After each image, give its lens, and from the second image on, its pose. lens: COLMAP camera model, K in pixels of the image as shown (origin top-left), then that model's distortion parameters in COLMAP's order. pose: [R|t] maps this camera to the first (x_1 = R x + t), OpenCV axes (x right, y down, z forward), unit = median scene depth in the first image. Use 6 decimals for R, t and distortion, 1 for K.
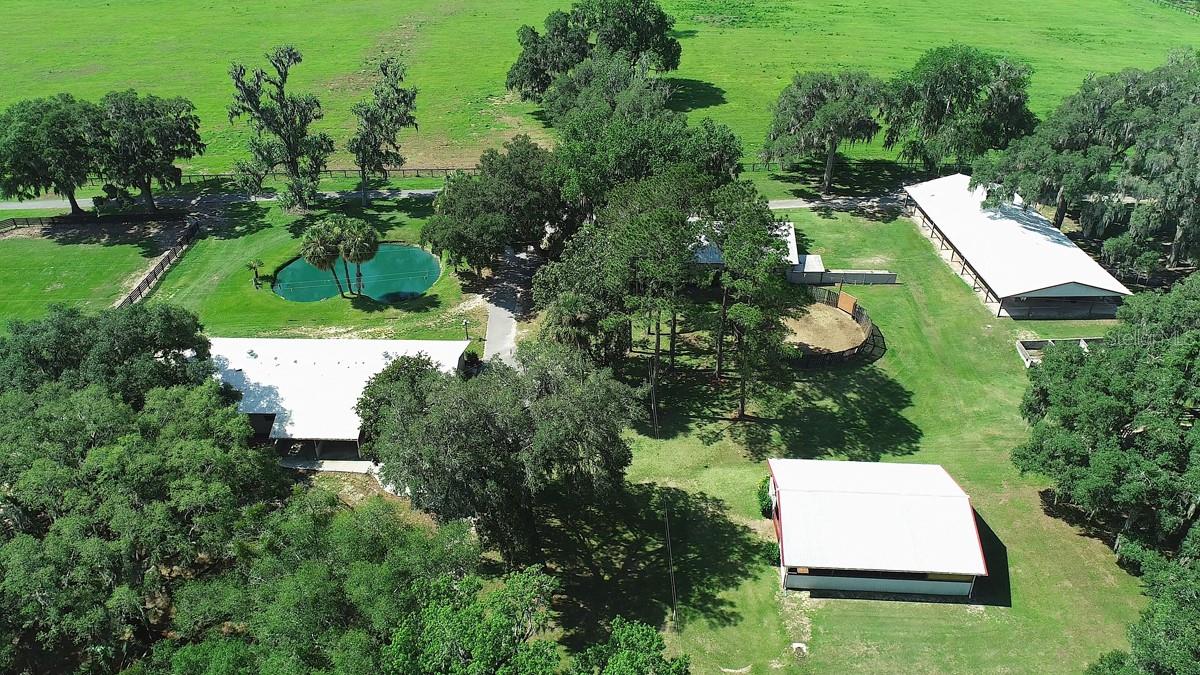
lens RADIAL K [[845.6, 0, 605.8], [0, 845.6, 337.9], [0, 0, 1]] dist [-0.010888, 0.002853]
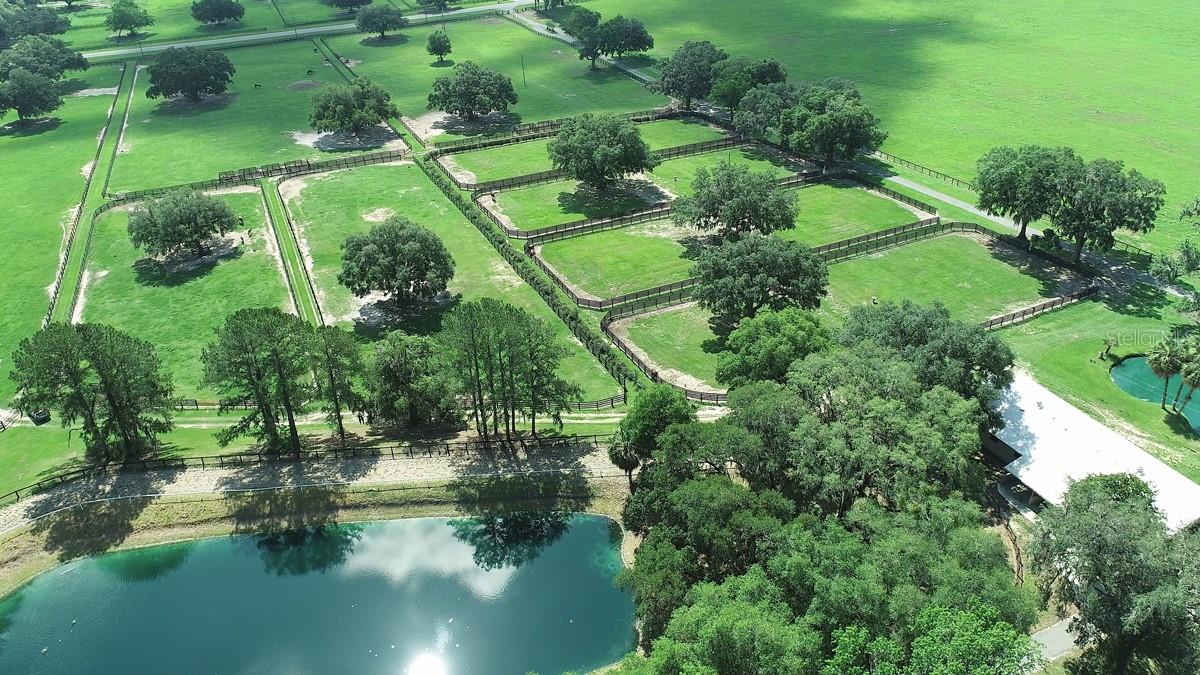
lens RADIAL K [[845.6, 0, 599.2], [0, 845.6, 332.1], [0, 0, 1]] dist [-0.010888, 0.002853]
pose [[0.413715, 0.450724, -0.791004, 0.176672], [-0.466041, 0.851226, 0.241288, -0.052377], [0.782078, 0.268815, 0.562221, -0.153085]]
